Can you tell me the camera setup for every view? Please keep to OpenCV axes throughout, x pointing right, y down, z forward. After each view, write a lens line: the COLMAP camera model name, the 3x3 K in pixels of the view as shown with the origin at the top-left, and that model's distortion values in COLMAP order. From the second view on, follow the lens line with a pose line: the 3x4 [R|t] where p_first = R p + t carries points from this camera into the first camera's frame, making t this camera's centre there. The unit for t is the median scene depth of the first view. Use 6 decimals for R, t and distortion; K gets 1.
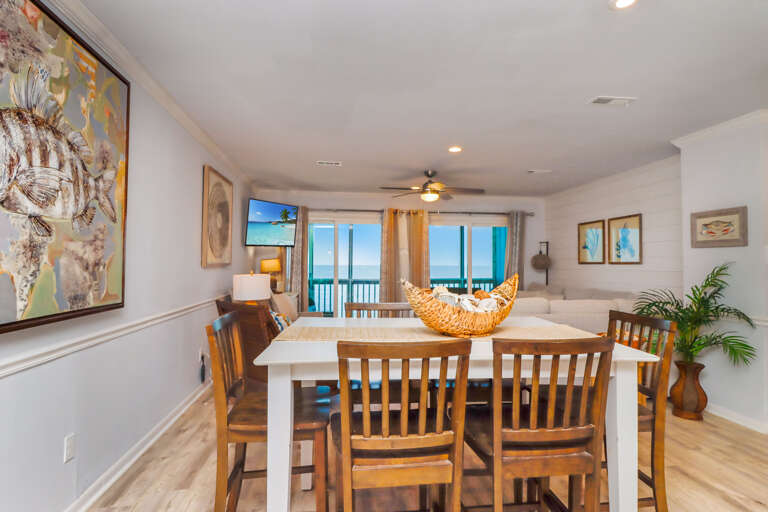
lens RADIAL K [[425.9, 0, 389.9], [0, 425.9, 258.2], [0, 0, 1]] dist [-0.007169, -0.002438]
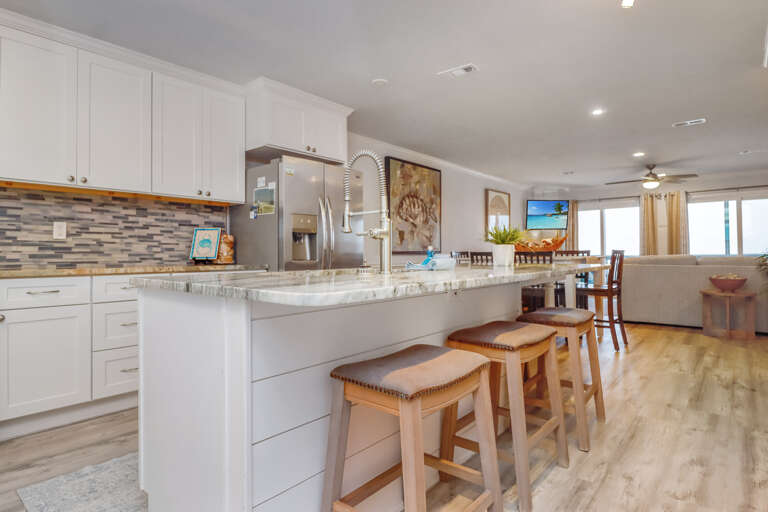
lens RADIAL K [[425.9, 0, 384.1], [0, 425.9, 251.7], [0, 0, 1]] dist [-0.007169, -0.002438]
pose [[0.670134, -0.014447, -0.742099, 0.423612], [0.021468, 0.999770, -0.000078, 0.035524], [0.741929, -0.015879, 0.670290, -0.403907]]
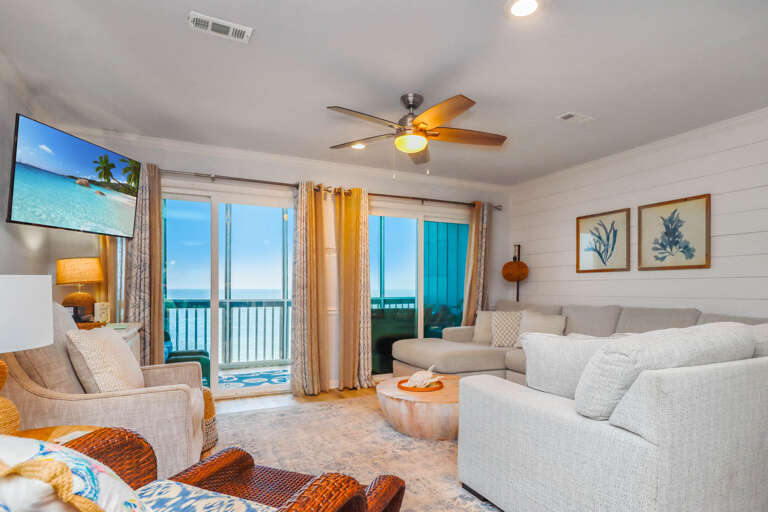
lens RADIAL K [[425.9, 0, 392.2], [0, 425.9, 286.5], [0, 0, 1]] dist [-0.007169, -0.002438]
pose [[0.949589, -0.003135, 0.313481, -0.084864], [-0.000342, 0.999939, 0.011036, 0.028973], [-0.313497, -0.010587, 0.949530, 0.401266]]
